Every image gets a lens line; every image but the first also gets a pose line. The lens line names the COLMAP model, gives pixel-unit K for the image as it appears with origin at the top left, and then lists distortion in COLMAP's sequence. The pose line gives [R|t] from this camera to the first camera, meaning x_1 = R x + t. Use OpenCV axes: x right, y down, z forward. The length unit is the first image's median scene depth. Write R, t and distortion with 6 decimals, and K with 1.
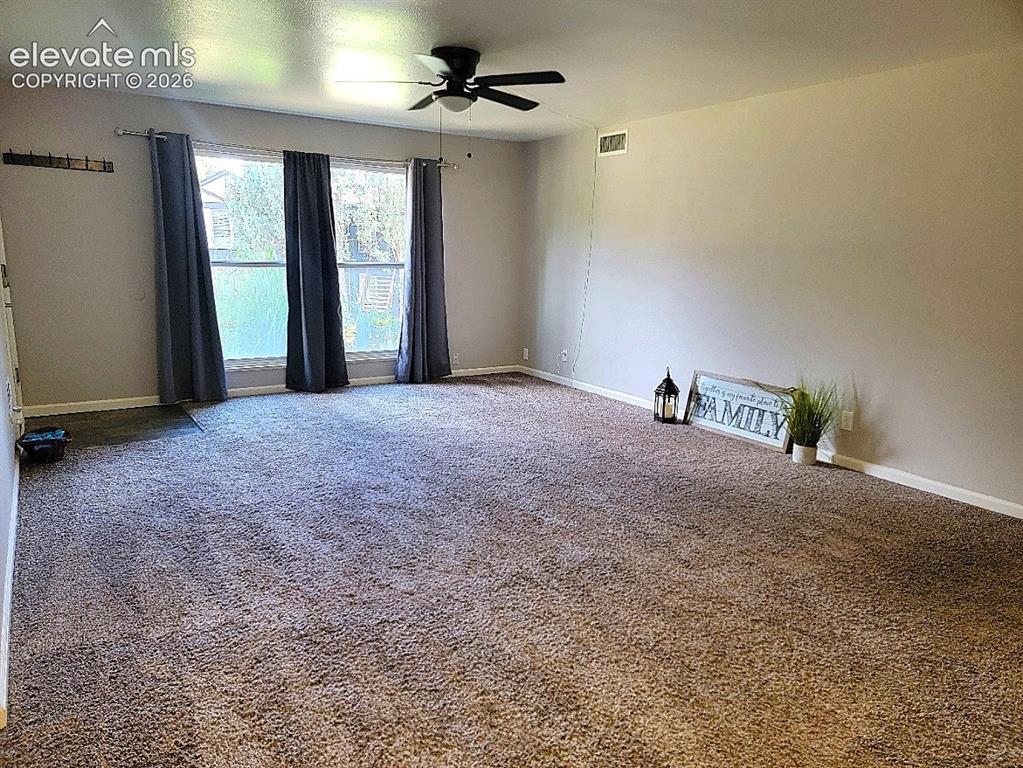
lens RADIAL K [[759.9, 0, 511.5], [0, 759.9, 384.0], [0, 0, 1]] dist [0.003594, 0.002989]
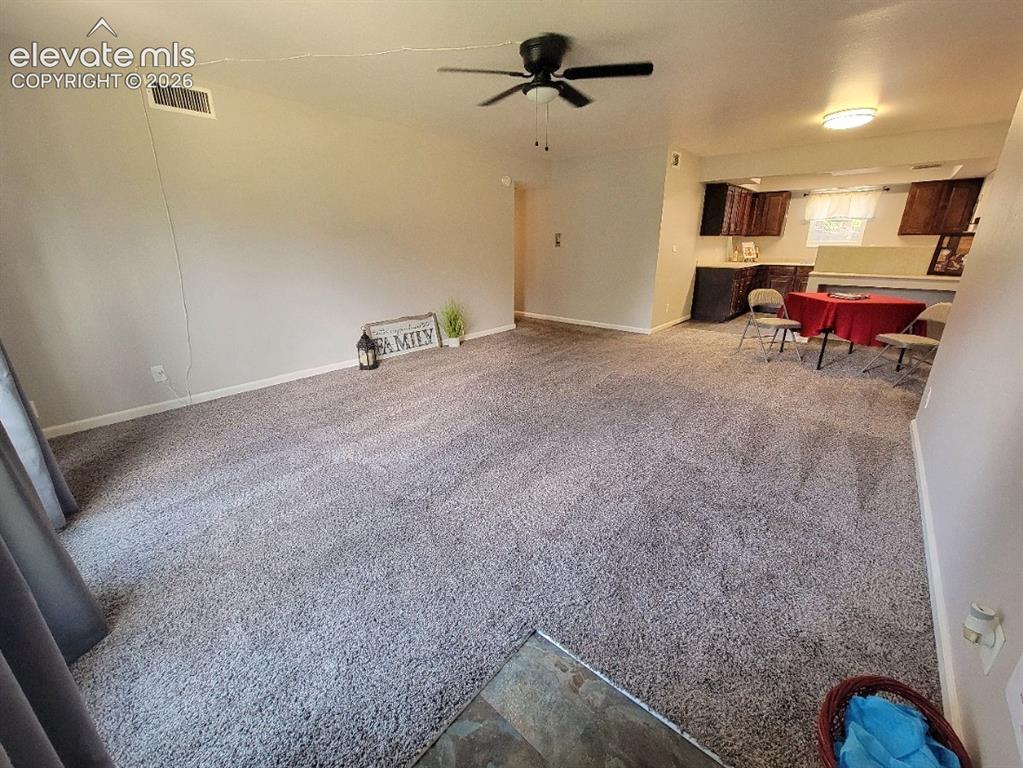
lens RADIAL K [[411.6, 0, 508.3], [0, 411.6, 379.2], [0, 0, 1]] dist [0.000372, 0.000142]
pose [[-0.255535, -0.340985, 0.904672, -0.544940], [0.170274, 0.905238, 0.389295, -0.180582], [-0.951687, 0.253521, -0.173259, 0.959081]]
